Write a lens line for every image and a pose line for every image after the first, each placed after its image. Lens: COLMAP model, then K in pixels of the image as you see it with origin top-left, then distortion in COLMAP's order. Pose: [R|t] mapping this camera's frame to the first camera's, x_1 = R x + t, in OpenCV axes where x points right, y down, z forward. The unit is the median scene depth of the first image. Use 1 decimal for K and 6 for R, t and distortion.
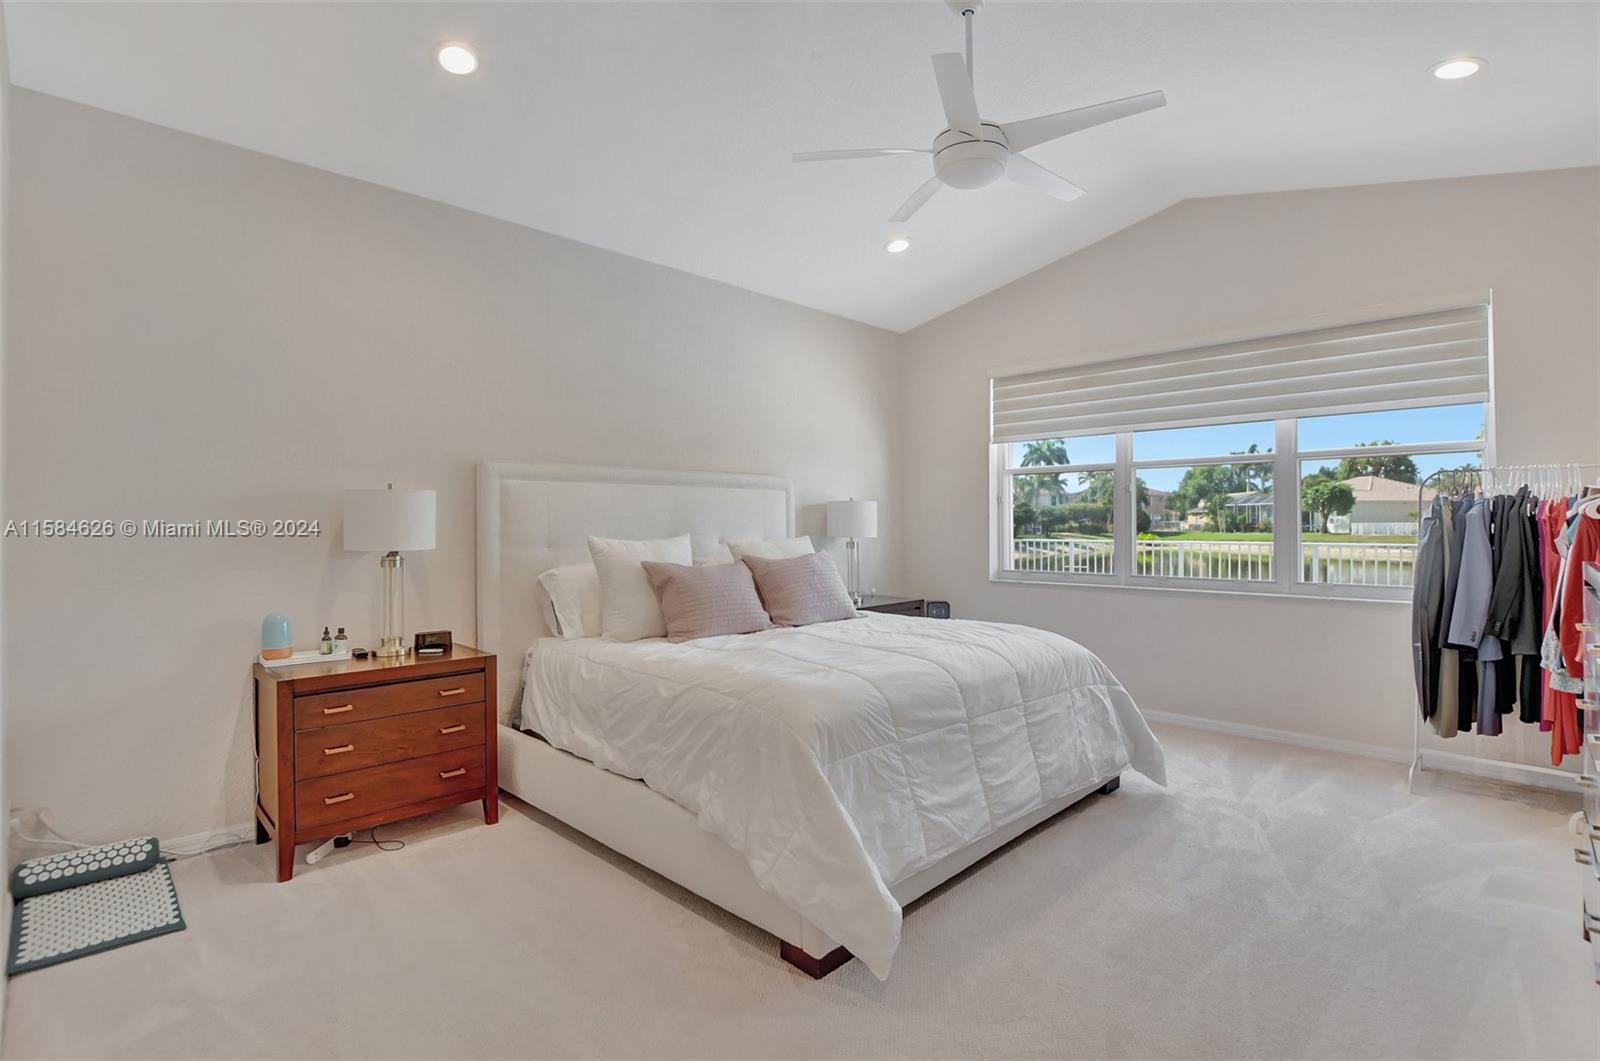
lens RADIAL K [[776.8, 0, 800.0], [0, 776.8, 530.5], [0, 0, 1]] dist [-0.020022, 0.000247]
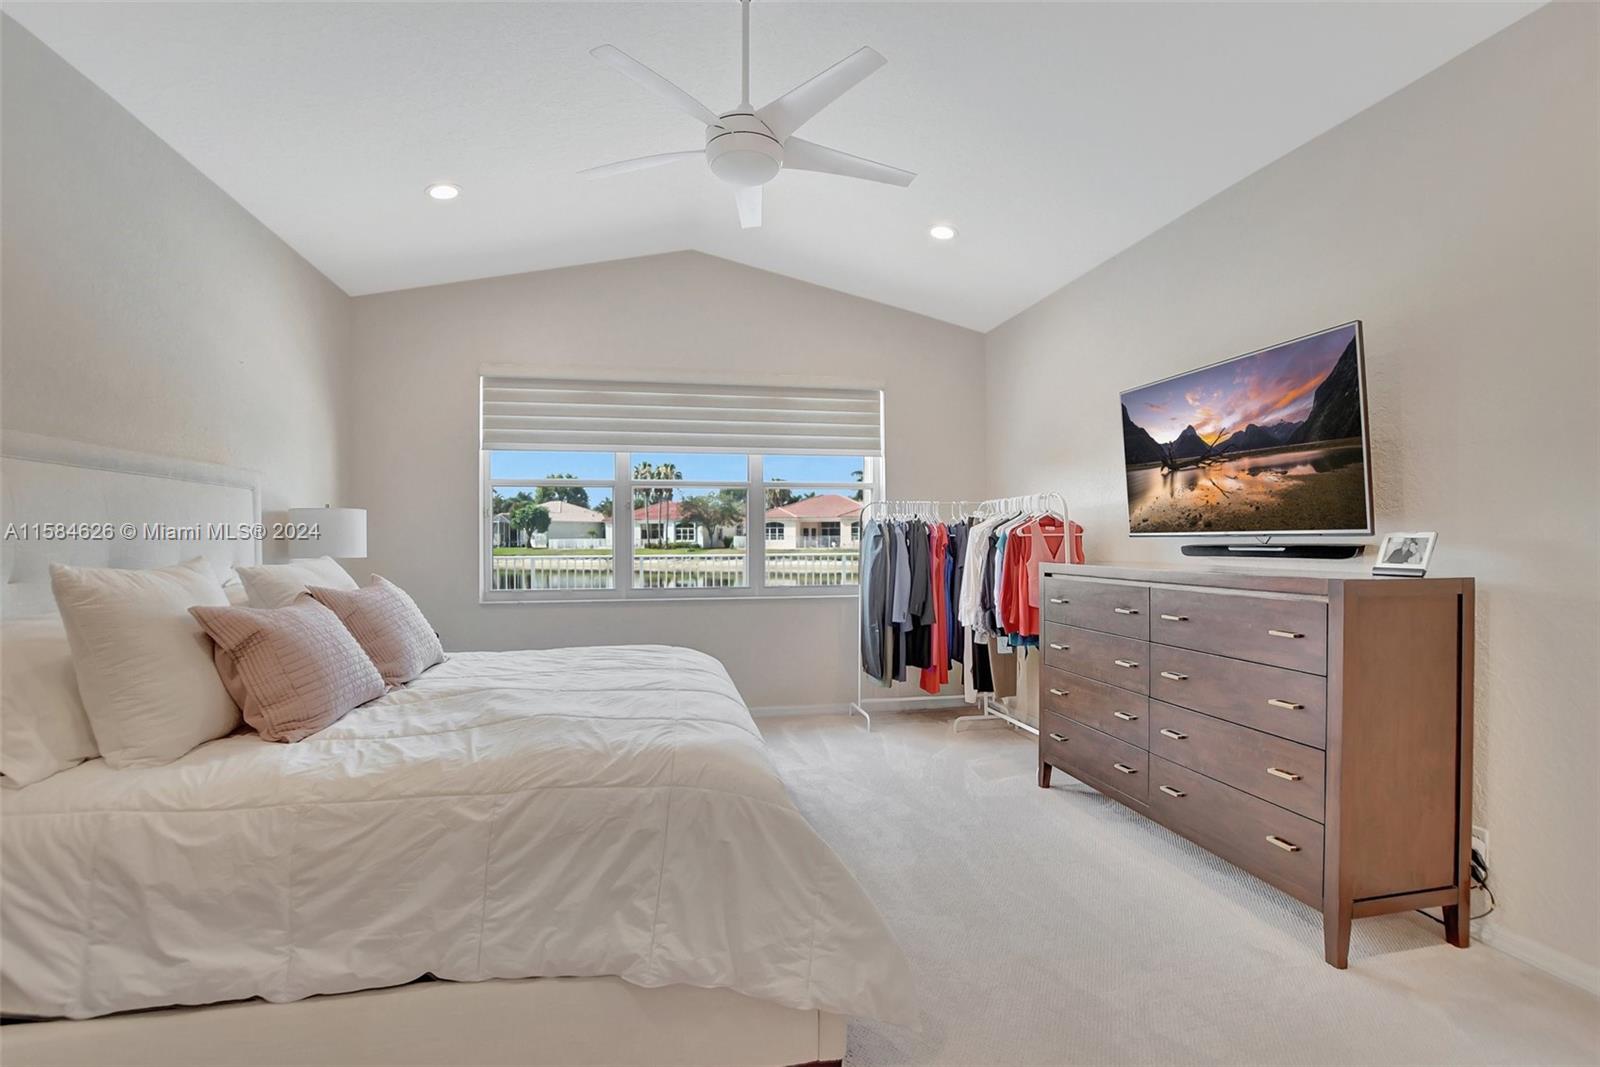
lens RADIAL K [[745.6, 0, 764.8], [0, 745.6, 546.9], [0, 0, 1]] dist [-0.015847, -0.000346]
pose [[0.553953, -0.008111, 0.832509, -0.409344], [0.007757, 0.999959, 0.004581, -0.002091], [-0.832512, 0.003920, 0.553993, 0.373347]]
